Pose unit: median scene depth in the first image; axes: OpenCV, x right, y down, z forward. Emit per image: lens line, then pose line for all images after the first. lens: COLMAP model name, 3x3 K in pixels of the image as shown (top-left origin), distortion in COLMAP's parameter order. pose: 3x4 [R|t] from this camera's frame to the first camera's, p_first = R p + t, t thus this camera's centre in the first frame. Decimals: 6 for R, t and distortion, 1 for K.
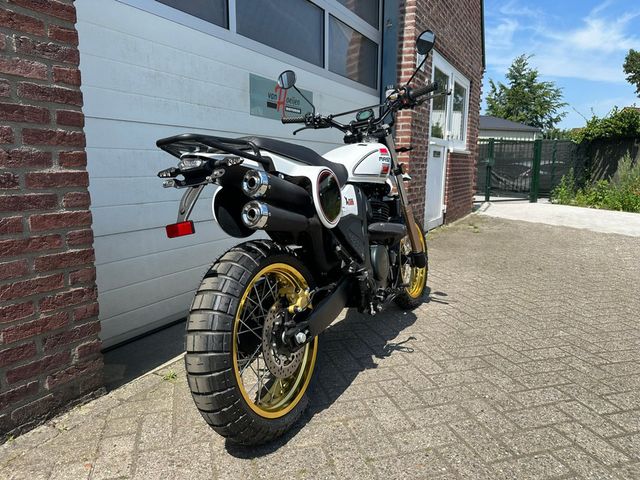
lens RADIAL K [[451.5, 0, 323.2], [0, 451.5, 240.8], [0, 0, 1]] dist [0.023768, -0.035024]
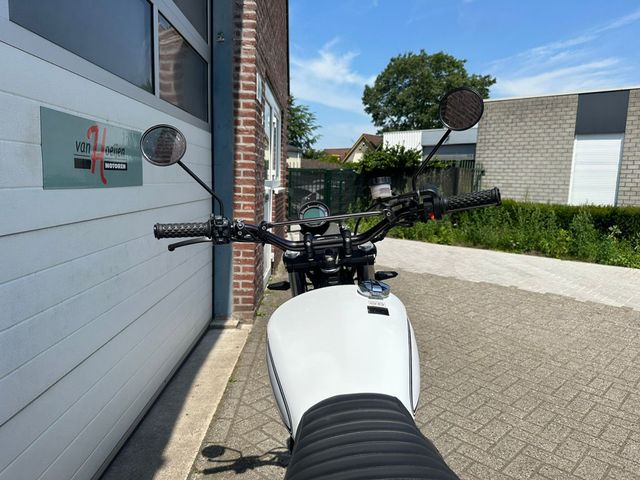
lens RADIAL K [[451.5, 0, 314.8], [0, 451.5, 241.1], [0, 0, 1]] dist [0.023768, -0.035024]
pose [[0.882735, -0.043155, 0.467885, -0.152230], [0.053102, 0.998556, -0.008082, -0.229654], [-0.466861, 0.031980, 0.883752, 0.492145]]
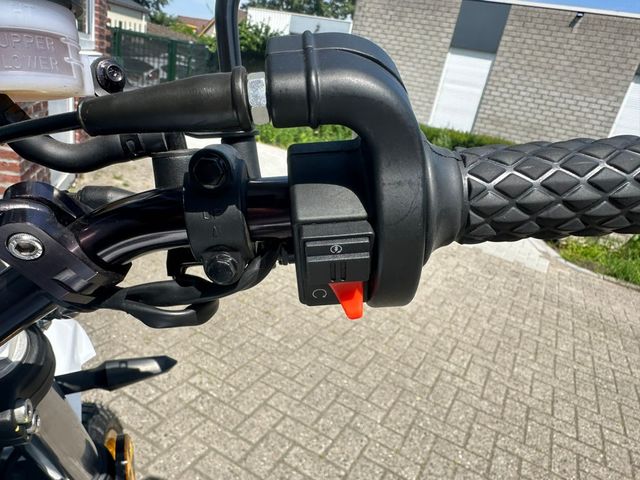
lens RADIAL K [[451.5, 0, 306.1], [0, 451.5, 278.1], [0, 0, 1]] dist [0.023768, -0.035024]
pose [[0.713796, -0.161405, 0.681501, 0.111277], [-0.060386, 0.955274, 0.289493, -0.273092], [-0.697746, -0.247792, 0.672124, 0.787824]]
